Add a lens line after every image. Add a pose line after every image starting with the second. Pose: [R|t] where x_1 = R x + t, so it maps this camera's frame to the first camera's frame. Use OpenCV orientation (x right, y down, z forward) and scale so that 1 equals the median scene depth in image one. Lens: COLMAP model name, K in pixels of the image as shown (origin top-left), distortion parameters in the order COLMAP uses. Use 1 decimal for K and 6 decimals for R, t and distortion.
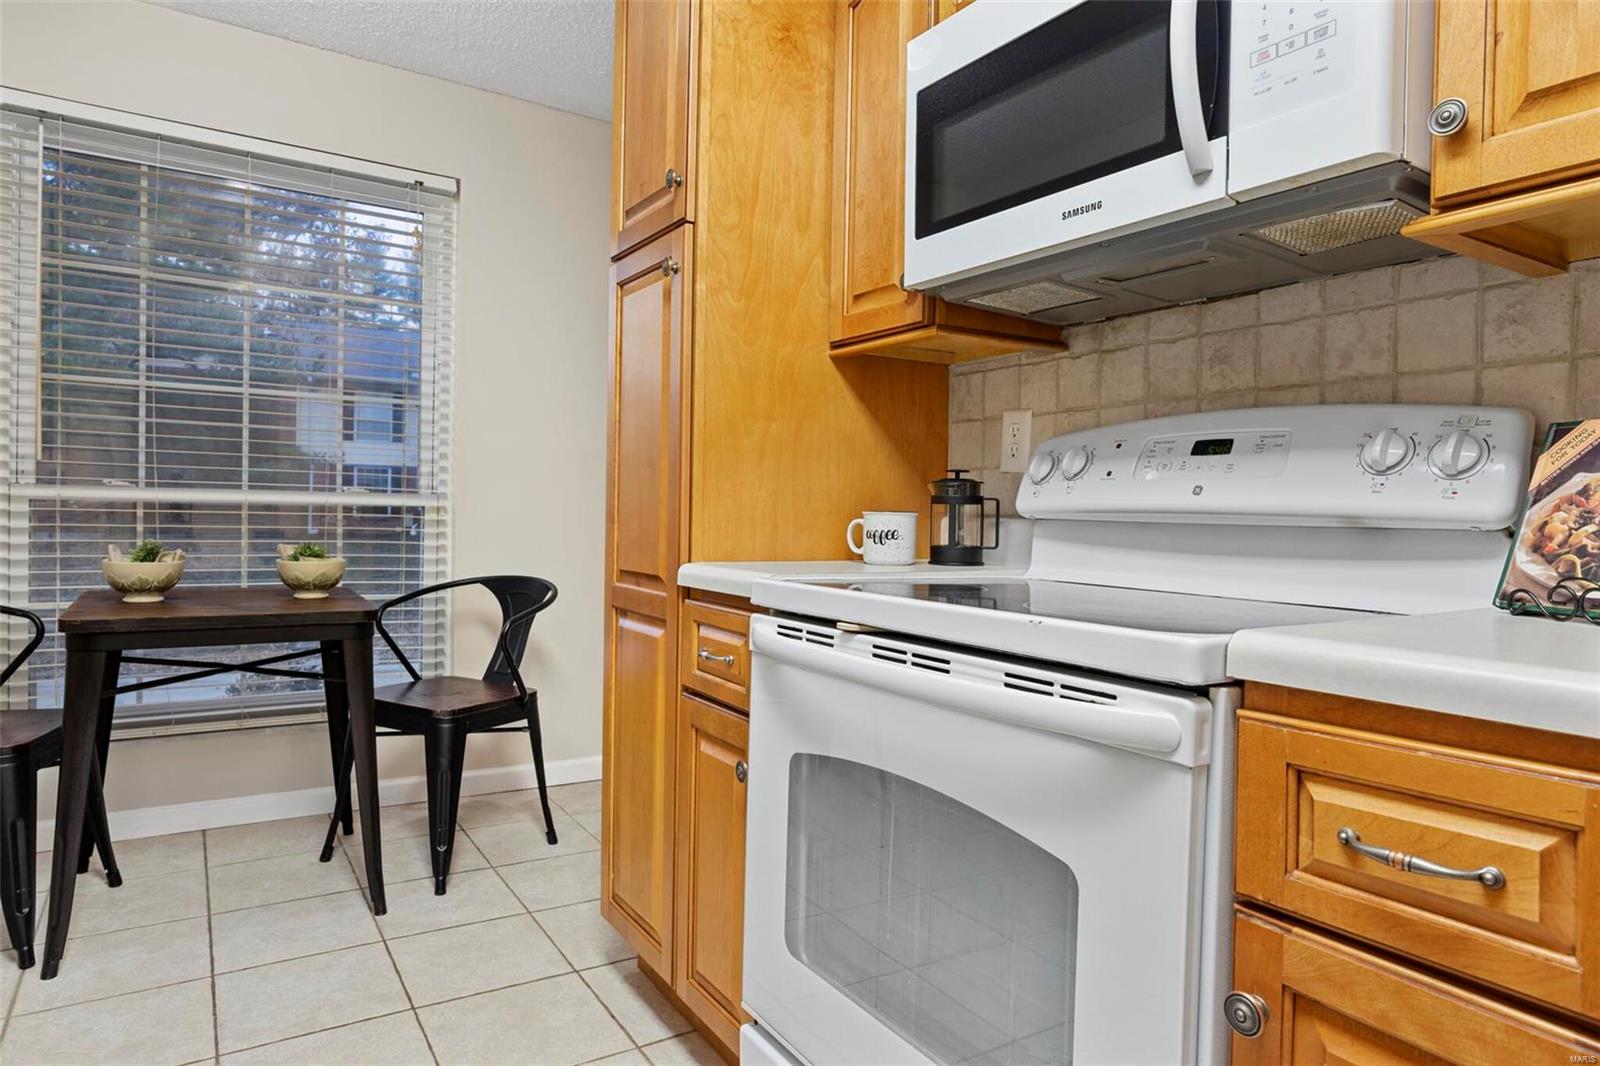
lens RADIAL K [[962.3, 0, 806.7], [0, 962.3, 531.5], [0, 0, 1]] dist [-0.015212, 0.005311]
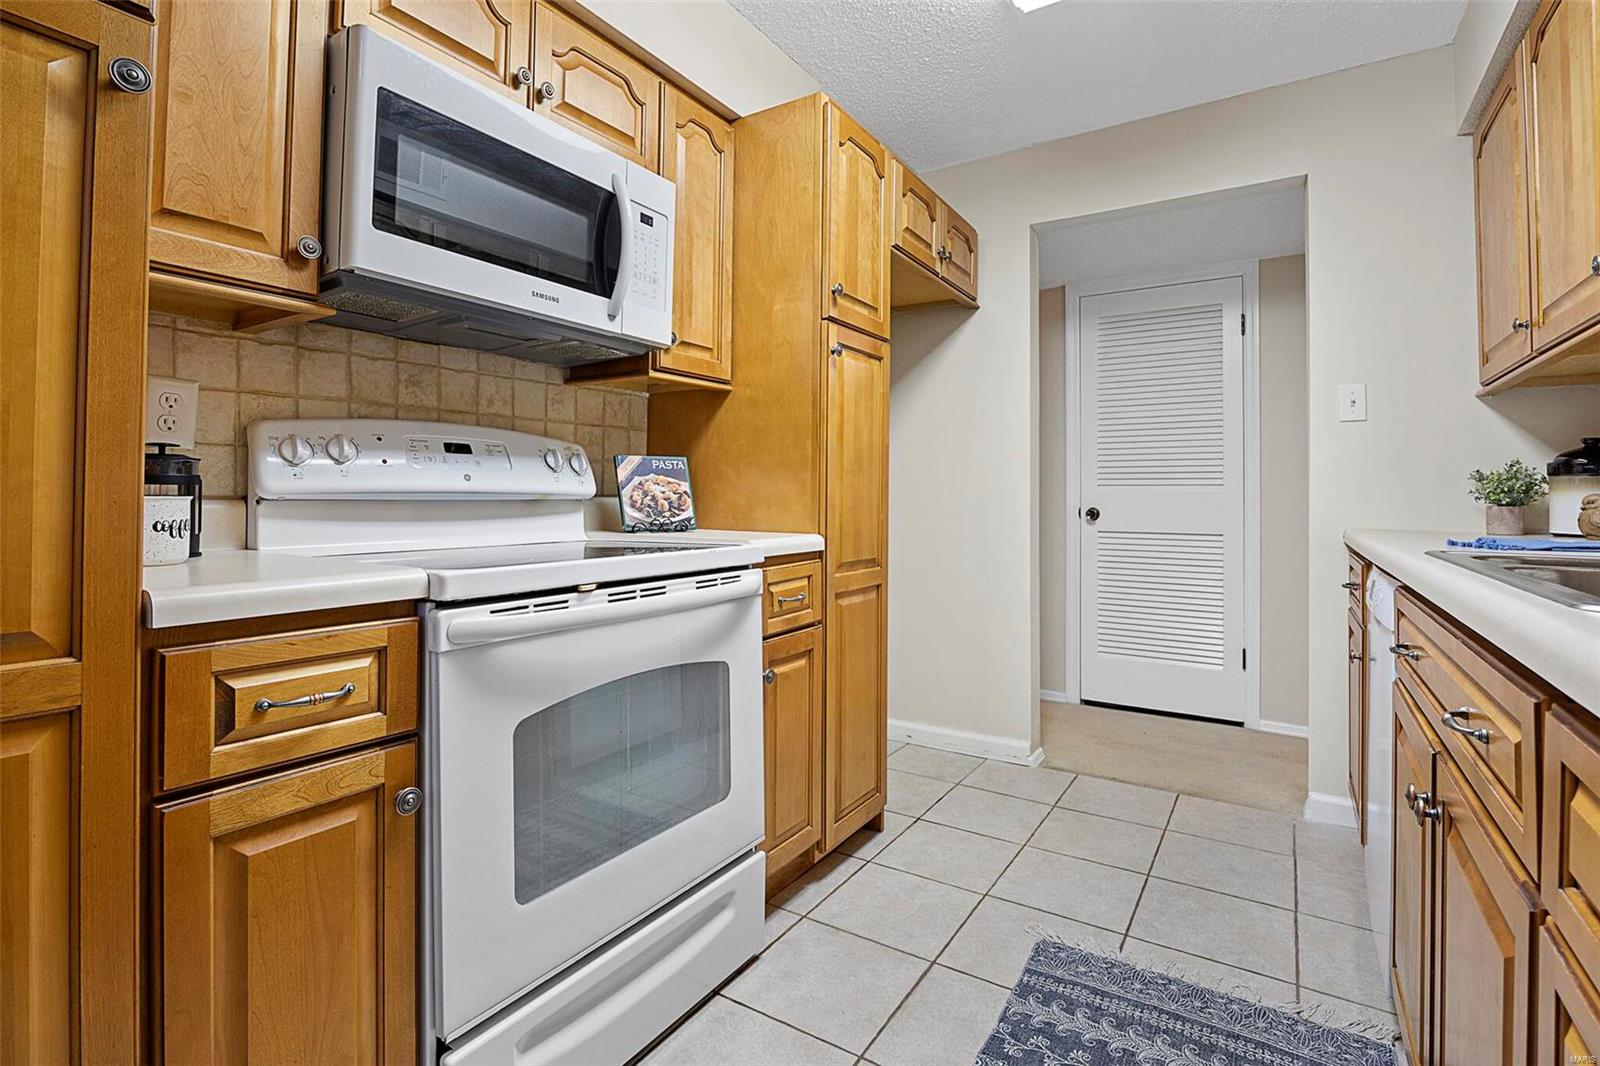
lens RADIAL K [[770.5, 0, 794.8], [0, 770.5, 484.4], [0, 0, 1]] dist [-0.021275, 0.002186]
pose [[-0.408295, -0.009420, 0.912802, -0.563678], [0.005818, 0.999900, 0.012922, -0.028466], [-0.912832, 0.010587, -0.408199, 0.646888]]
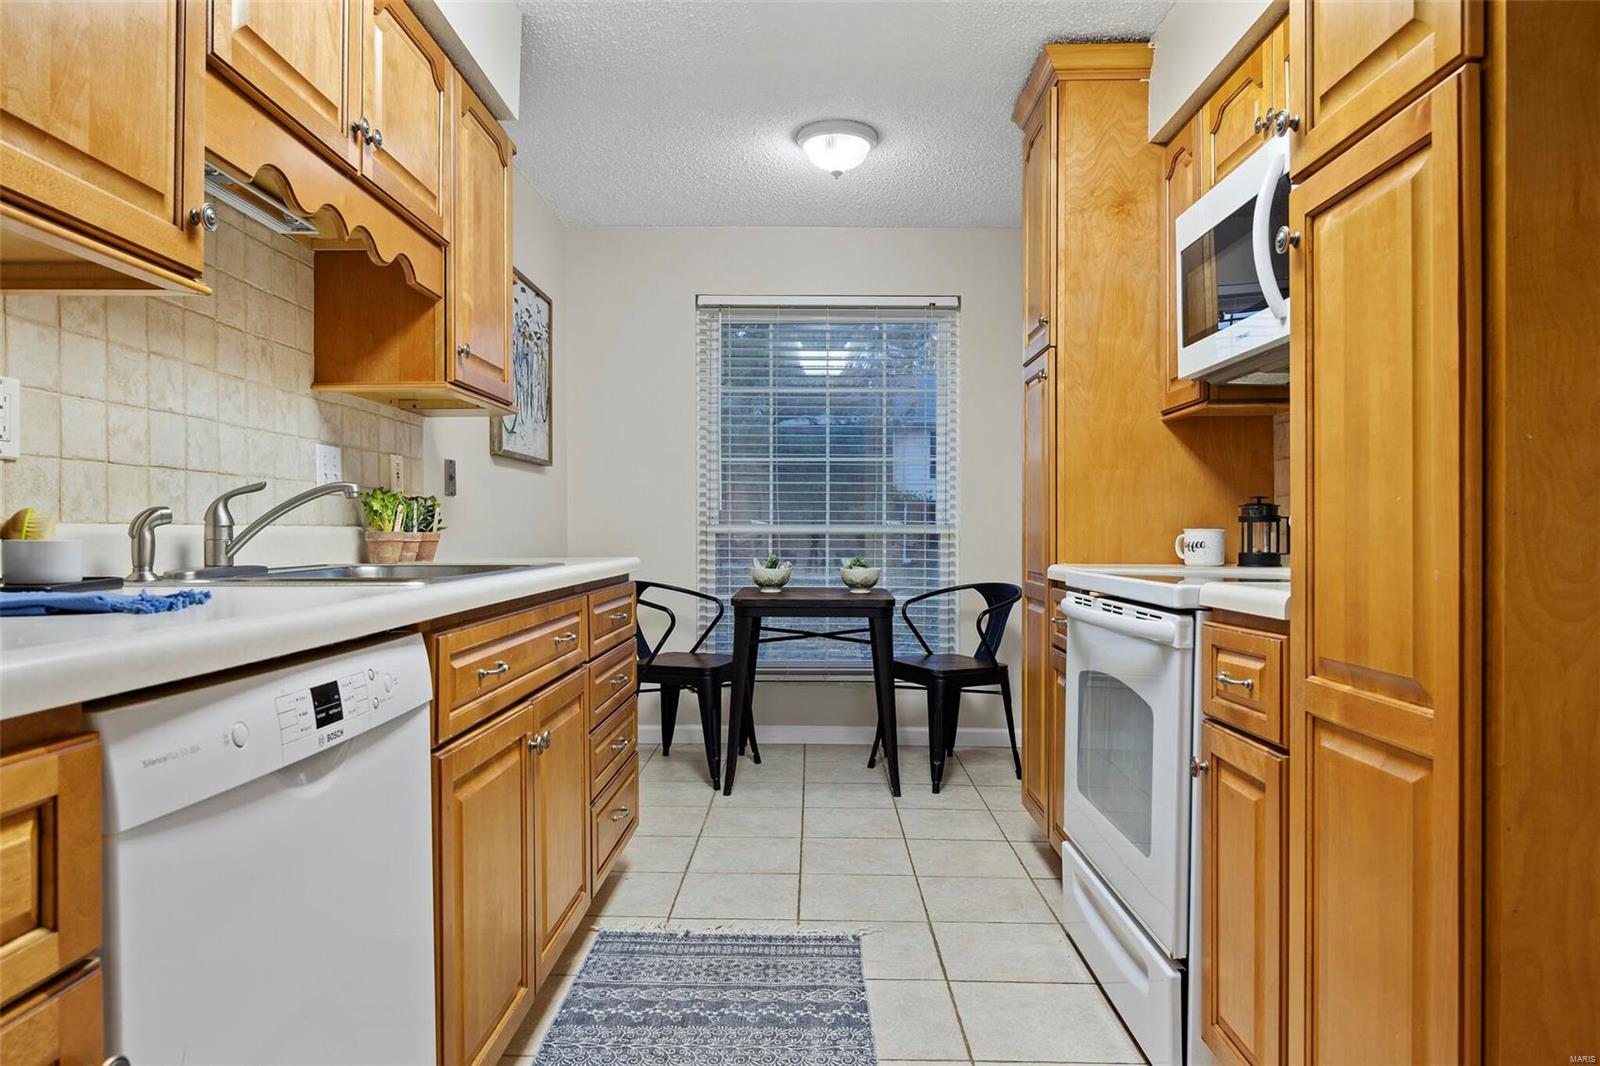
lens RADIAL K [[962.3, 0, 797.3], [0, 962.3, 533.0], [0, 0, 1]] dist [-0.015212, 0.005311]
pose [[0.830909, -0.020523, -0.556030, 0.308897], [0.004704, 0.999543, -0.029863, 0.020581], [0.556388, 0.022198, 0.830626, -0.409323]]
